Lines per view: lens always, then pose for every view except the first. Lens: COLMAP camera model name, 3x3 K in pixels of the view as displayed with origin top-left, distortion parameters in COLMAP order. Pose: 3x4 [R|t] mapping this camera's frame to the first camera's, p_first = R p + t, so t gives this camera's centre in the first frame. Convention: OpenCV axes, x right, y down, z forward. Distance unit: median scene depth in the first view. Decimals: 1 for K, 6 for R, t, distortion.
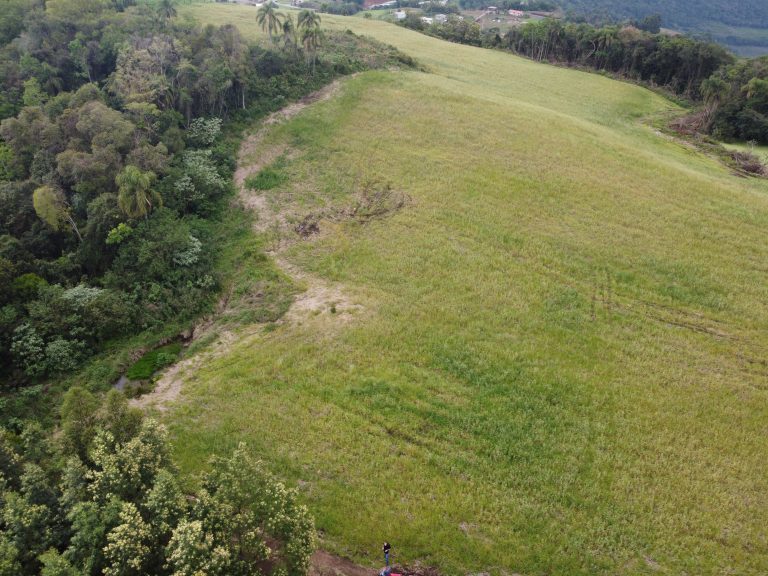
lens RADIAL K [[590.2, 0, 381.6], [0, 590.2, 288.5], [0, 0, 1]] dist [0.002250, -0.008589]
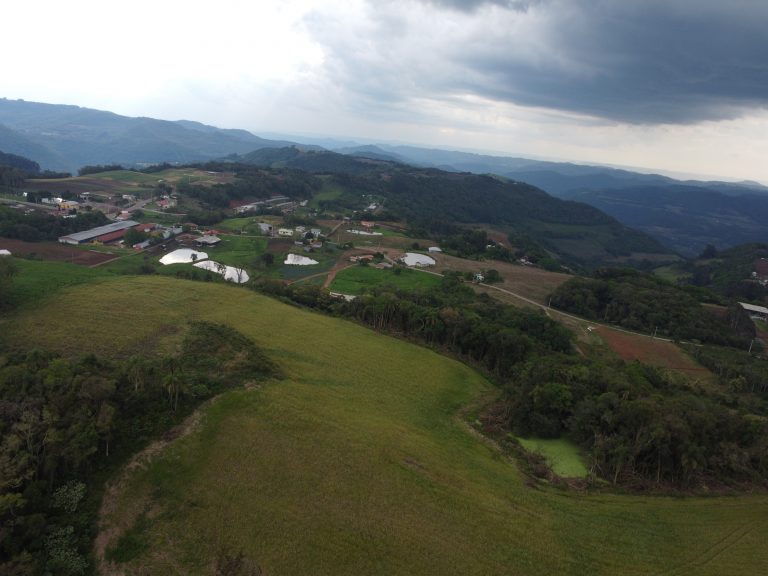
lens RADIAL K [[590.2, 0, 385.5], [0, 590.2, 287.6], [0, 0, 1]] dist [0.002250, -0.008589]
pose [[0.974075, -0.007056, 0.226117, 0.023126], [0.067317, 0.963278, -0.259929, -0.277110], [-0.215980, 0.268412, 0.938780, -0.212809]]
